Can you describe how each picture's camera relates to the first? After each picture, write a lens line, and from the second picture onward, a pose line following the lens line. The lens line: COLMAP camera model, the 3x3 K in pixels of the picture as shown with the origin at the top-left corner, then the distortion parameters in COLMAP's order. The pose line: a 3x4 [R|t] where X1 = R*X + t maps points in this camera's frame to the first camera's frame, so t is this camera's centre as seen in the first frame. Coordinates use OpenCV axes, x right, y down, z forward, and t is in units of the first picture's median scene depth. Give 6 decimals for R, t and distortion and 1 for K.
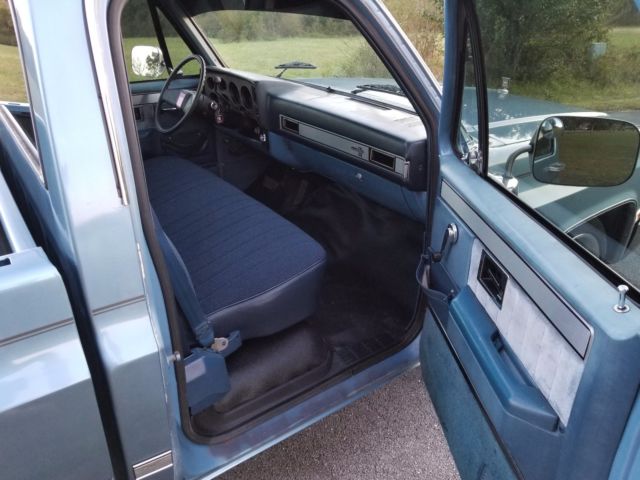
lens RADIAL K [[506.7, 0, 317.4], [0, 506.7, 224.7], [0, 0, 1]] dist [0.074551, -0.135271]
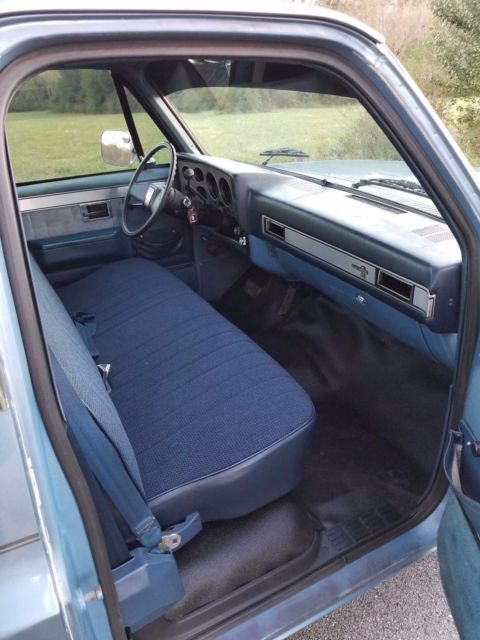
lens RADIAL K [[506.7, 0, 240.0], [0, 506.7, 320.0], [0, 0, 1]] dist [0.074551, -0.135271]
pose [[0.990852, 0.024665, -0.132681, 0.003061], [-0.019131, 0.998900, 0.042820, -0.087066], [0.133591, -0.039890, 0.990233, 0.188698]]
